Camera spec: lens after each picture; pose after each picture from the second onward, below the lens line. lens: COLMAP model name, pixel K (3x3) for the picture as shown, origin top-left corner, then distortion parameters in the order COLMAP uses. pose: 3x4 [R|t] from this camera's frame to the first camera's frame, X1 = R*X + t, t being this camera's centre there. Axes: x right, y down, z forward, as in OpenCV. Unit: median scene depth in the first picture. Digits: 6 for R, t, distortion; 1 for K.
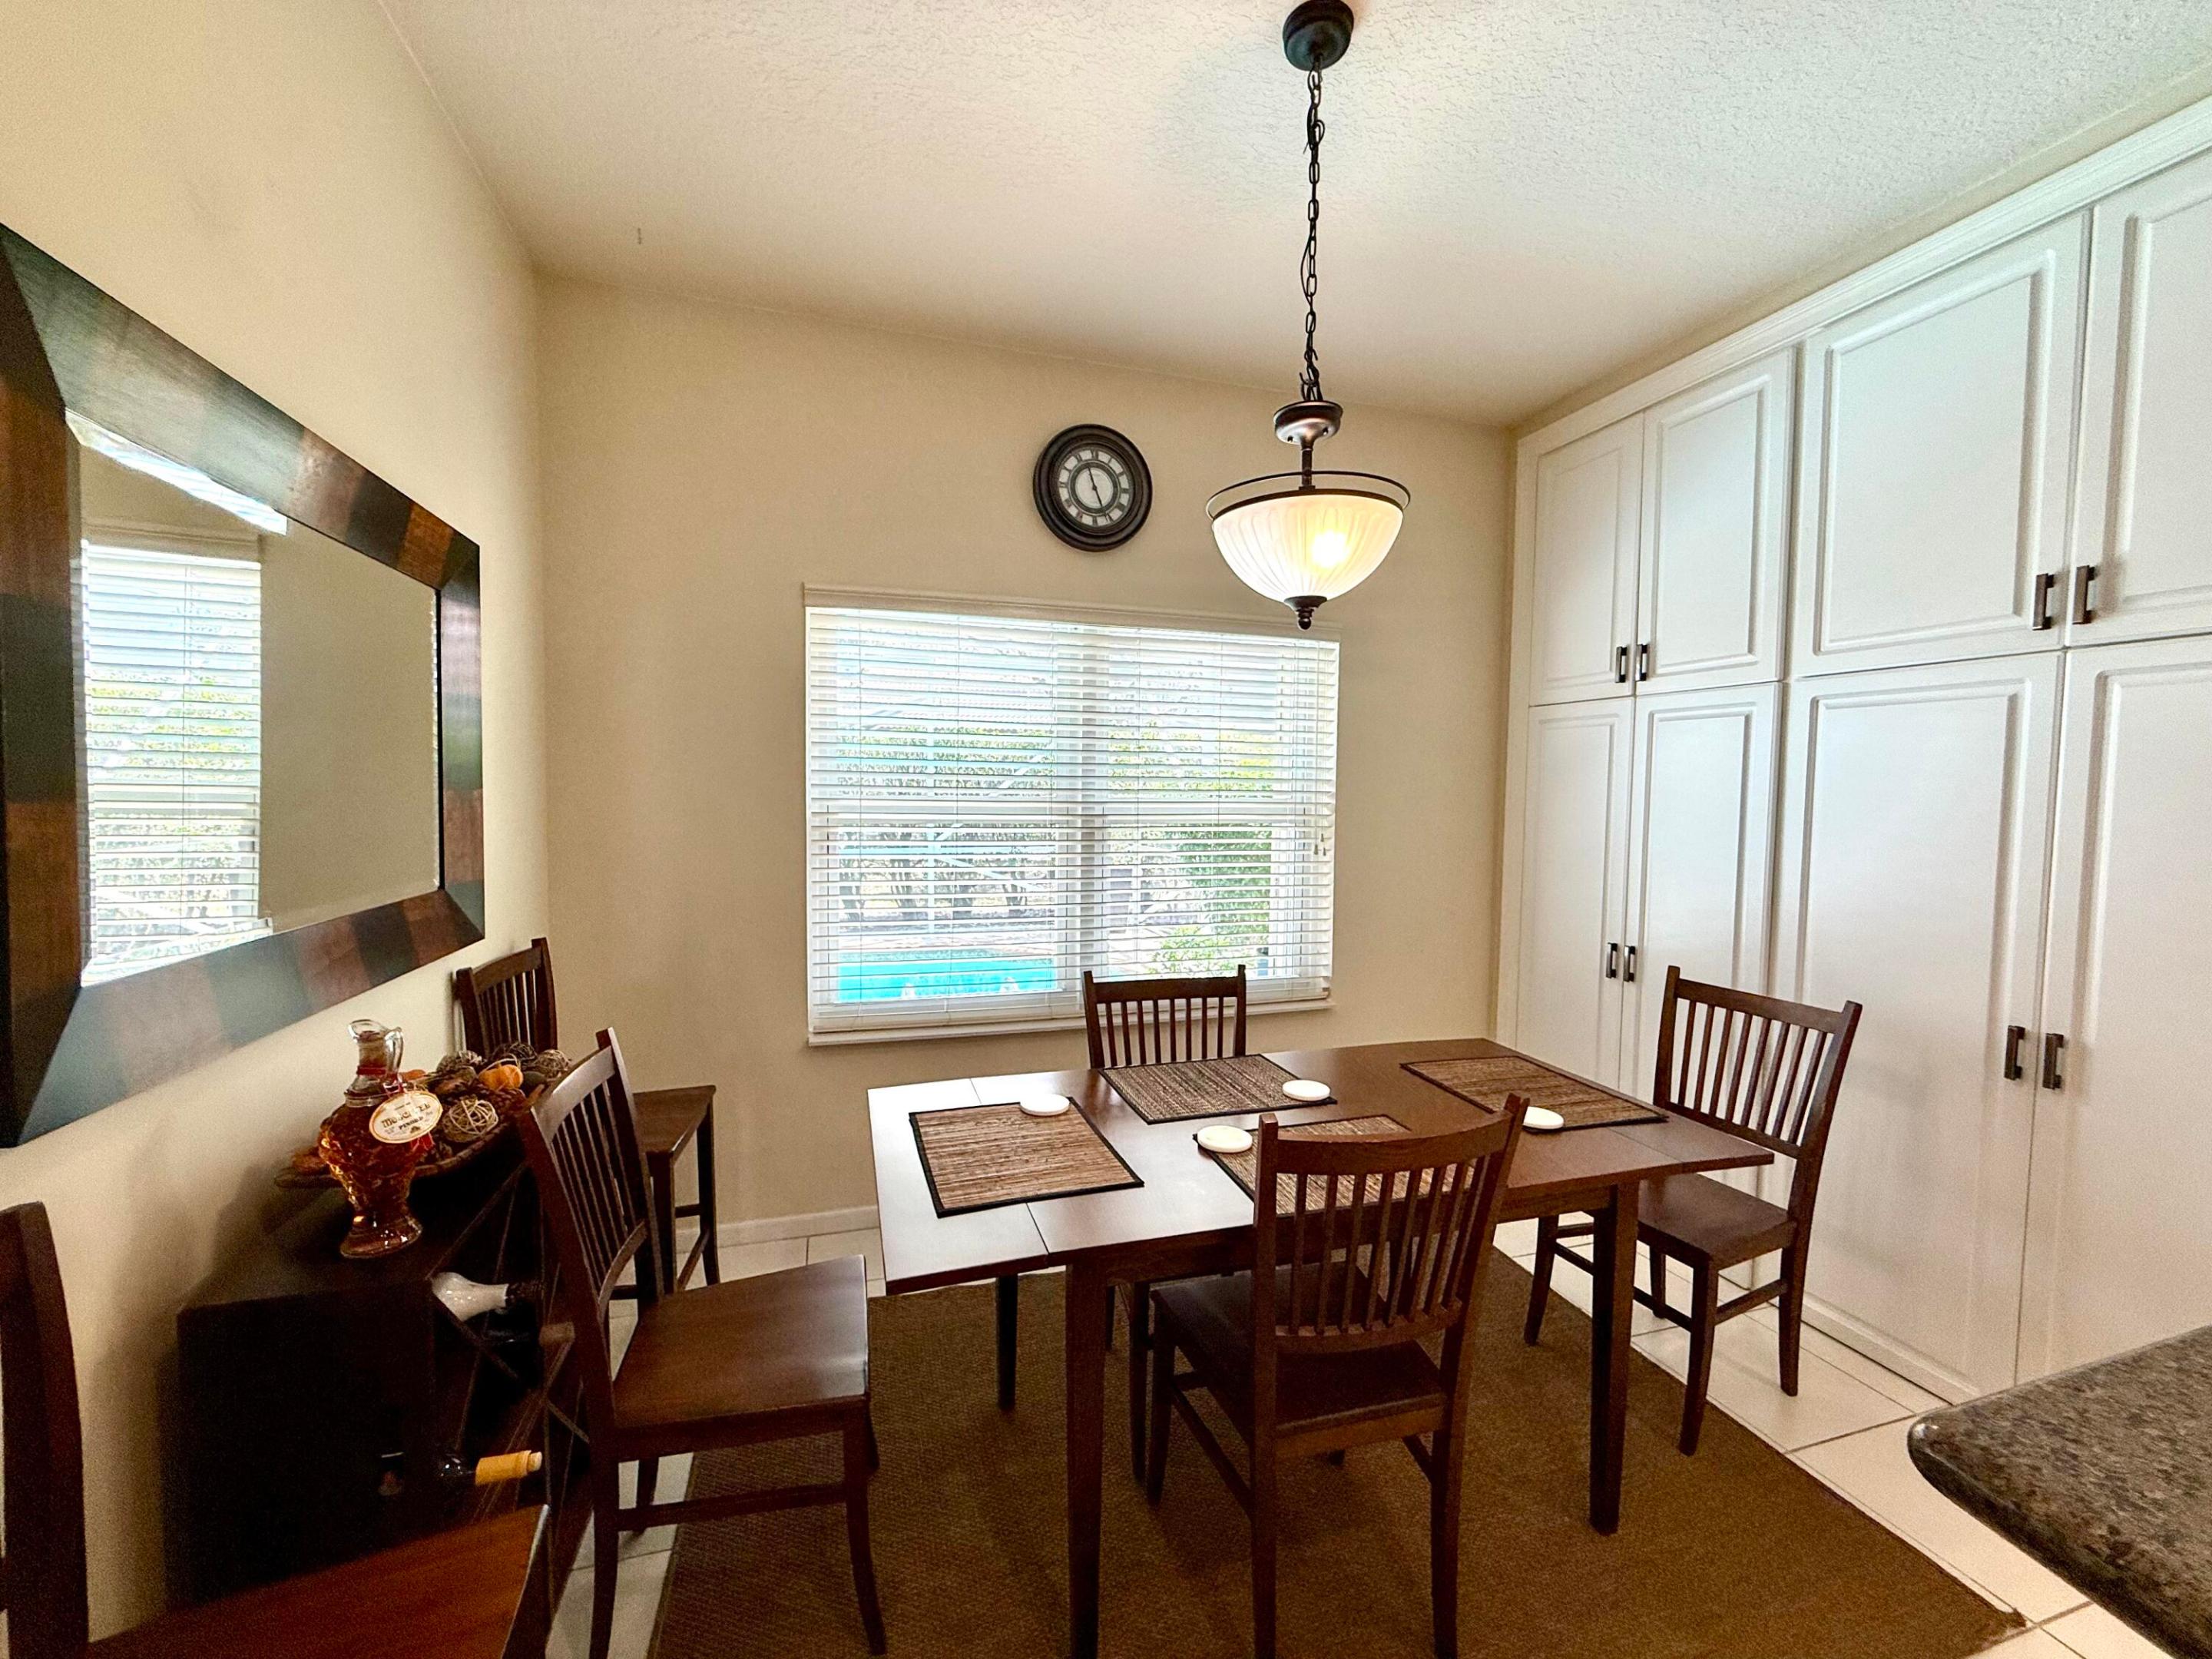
lens RADIAL K [[878.7, 0, 1106.0], [0, 878.7, 829.5], [0, 0, 1]] dist [0.000763, 0.000445]
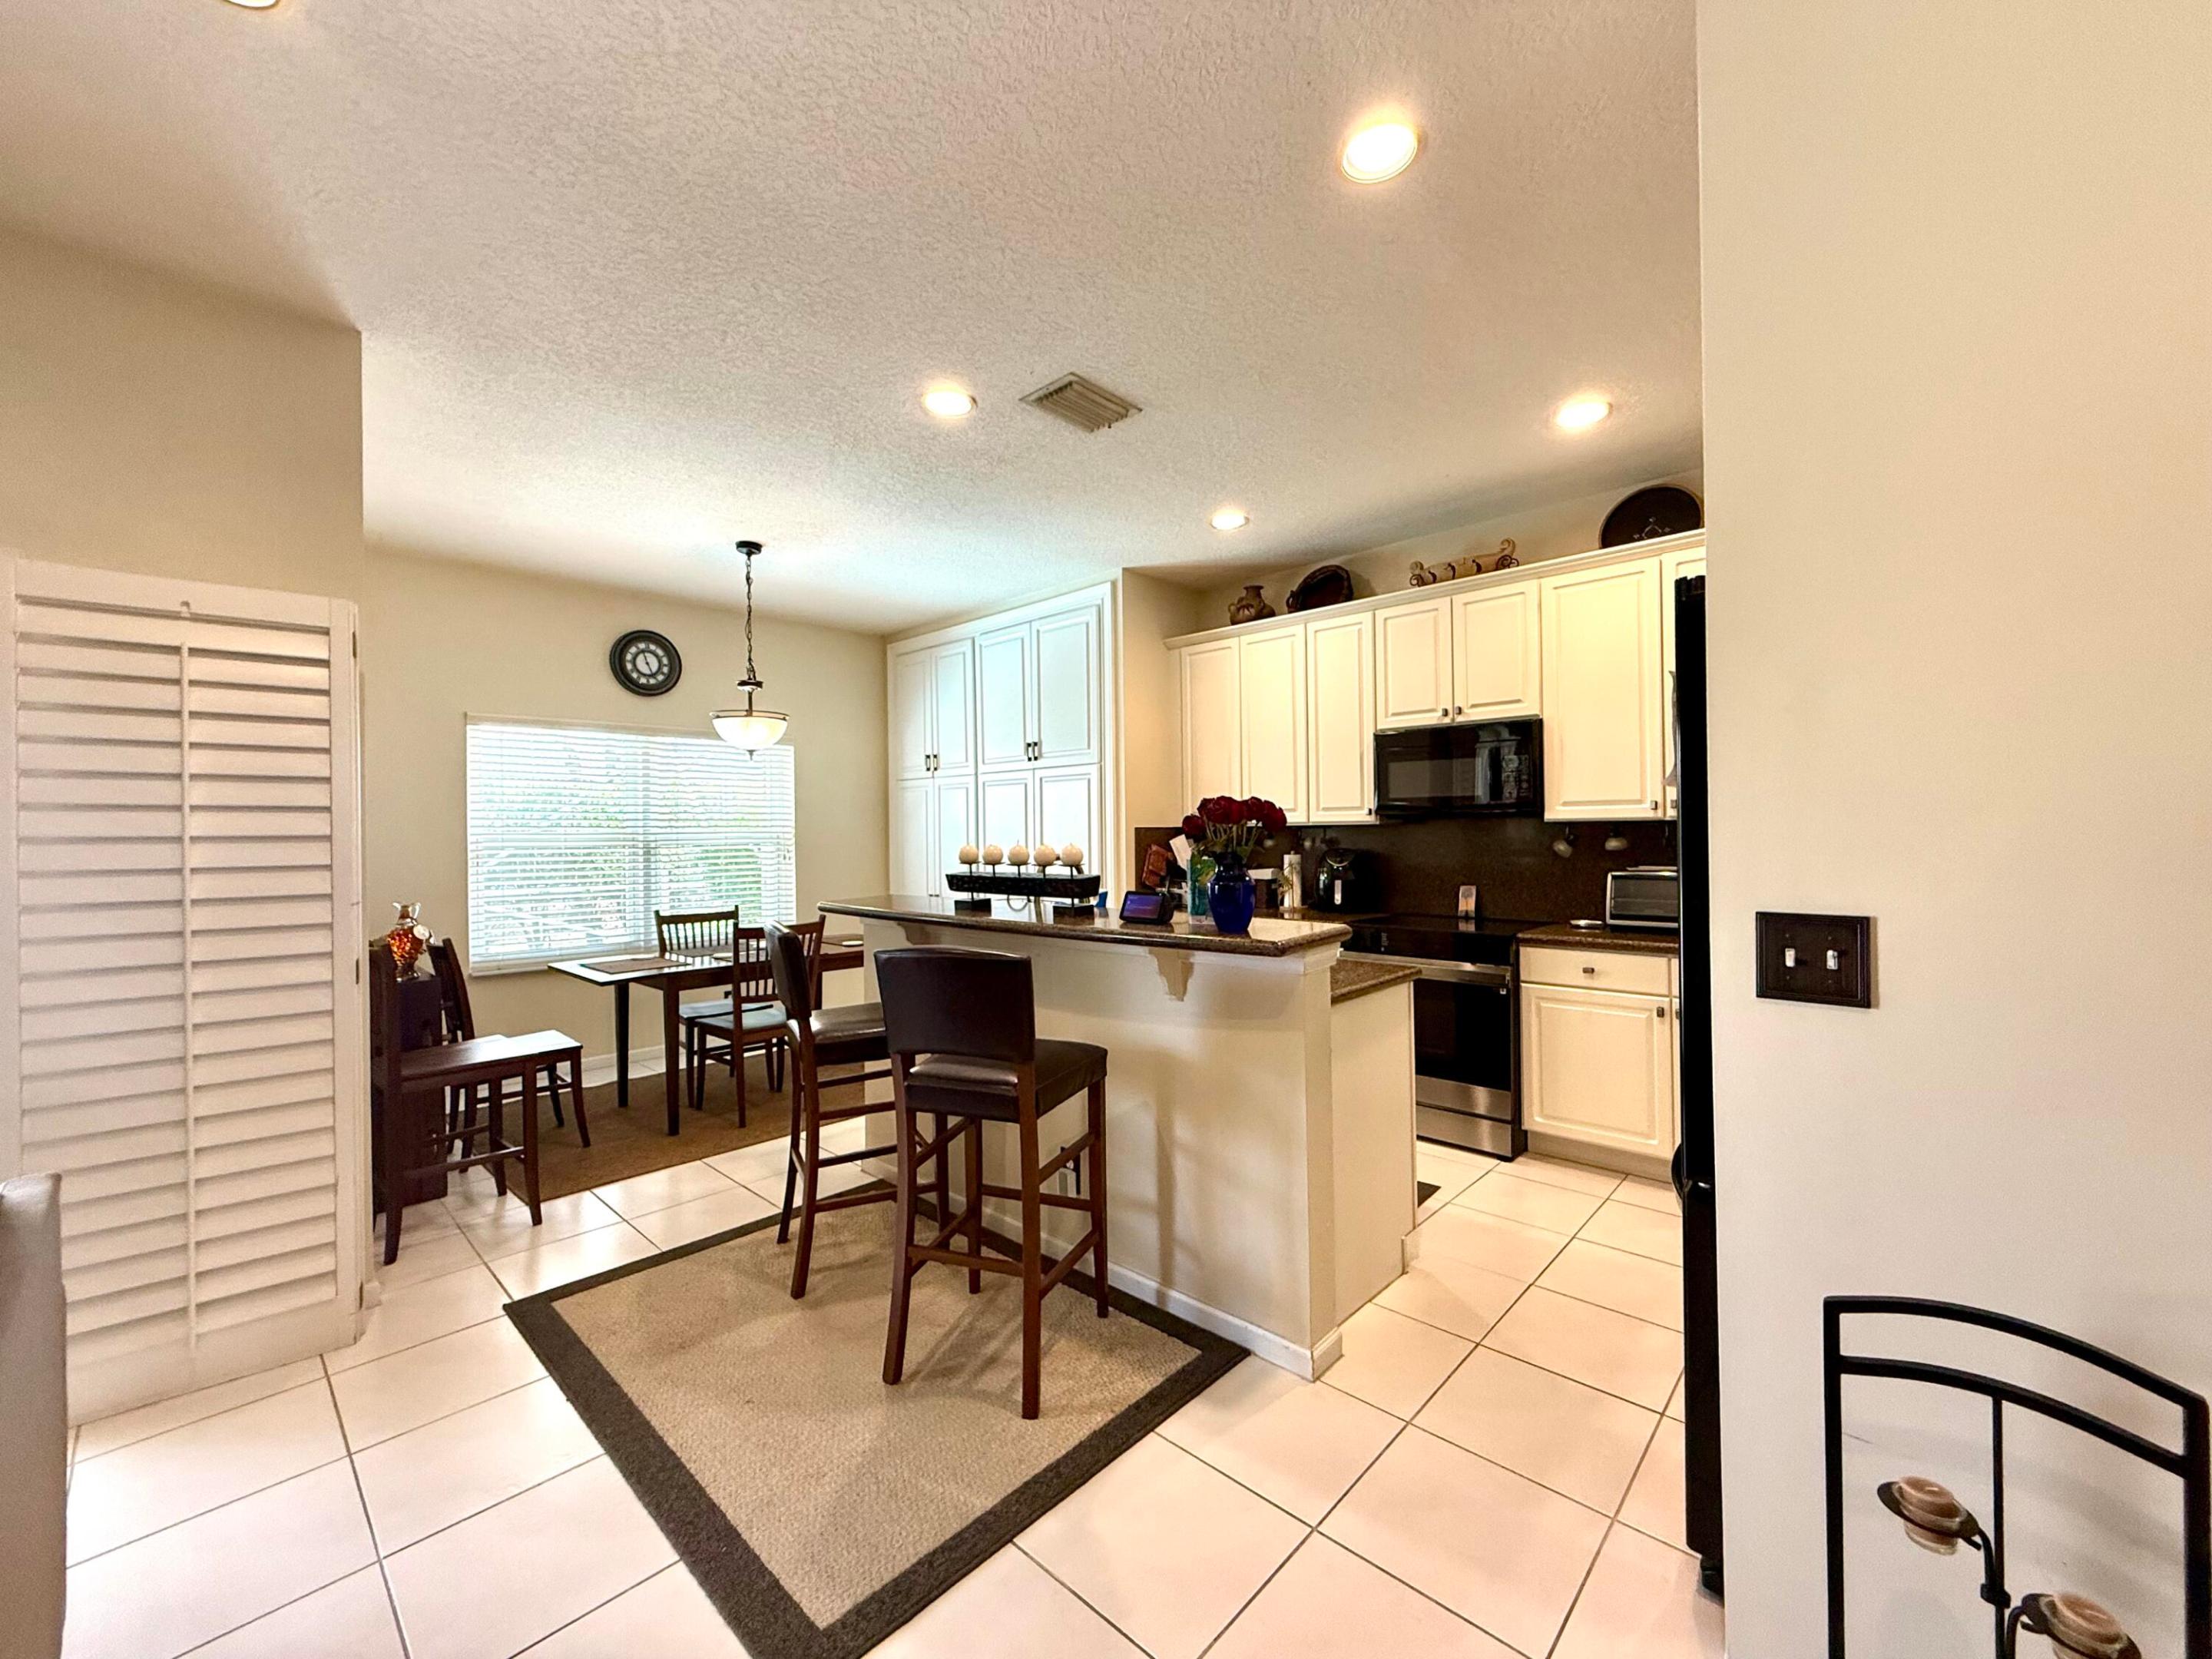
lens RADIAL K [[878.7, 0, 1106.0], [0, 878.7, 829.5], [0, 0, 1]] dist [0.000763, 0.000445]
pose [[0.871000, -0.021748, 0.490802, -0.088735], [0.046159, 0.998223, -0.037685, 0.075870], [-0.489110, 0.055479, 0.870456, -1.076116]]
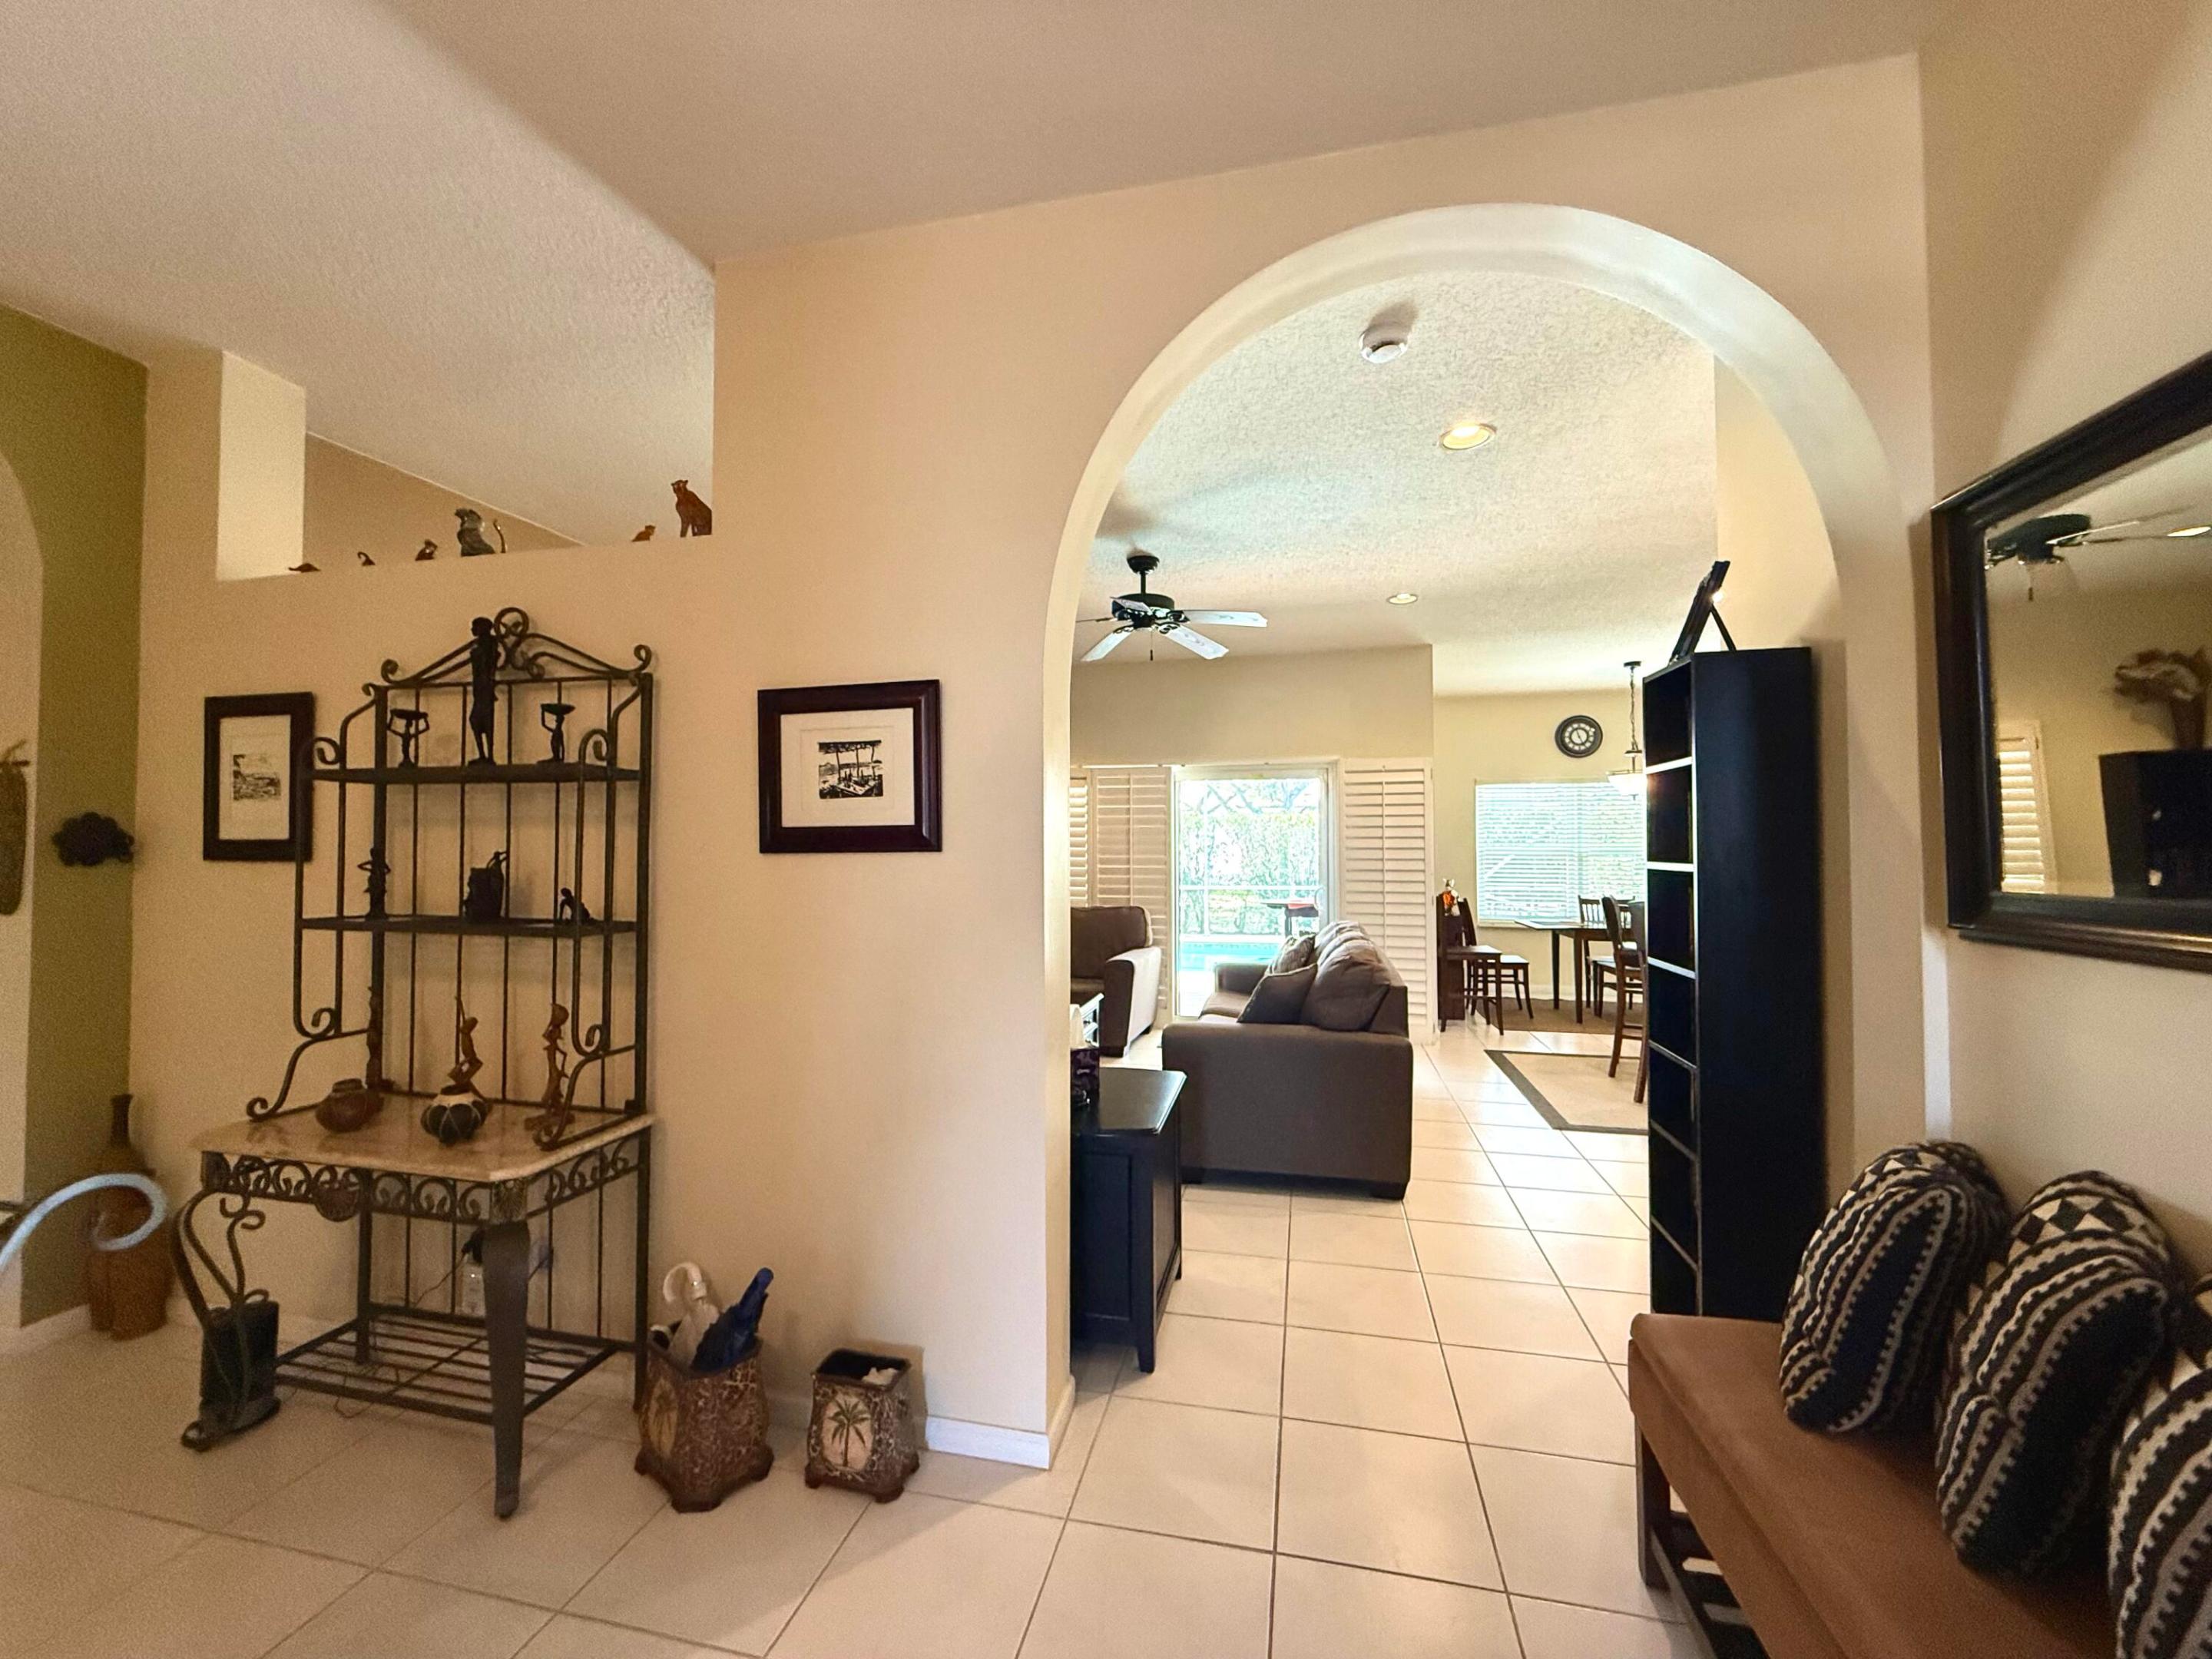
lens RADIAL K [[888.4, 0, 1106.0], [0, 888.4, 829.5], [0, 0, 1]] dist [0.000226, 0.000096]
pose [[0.865219, -0.026052, -0.500717, 0.092938], [-0.011898, 0.997301, -0.072448, 0.137933], [0.501253, 0.068641, 0.862574, -2.238199]]
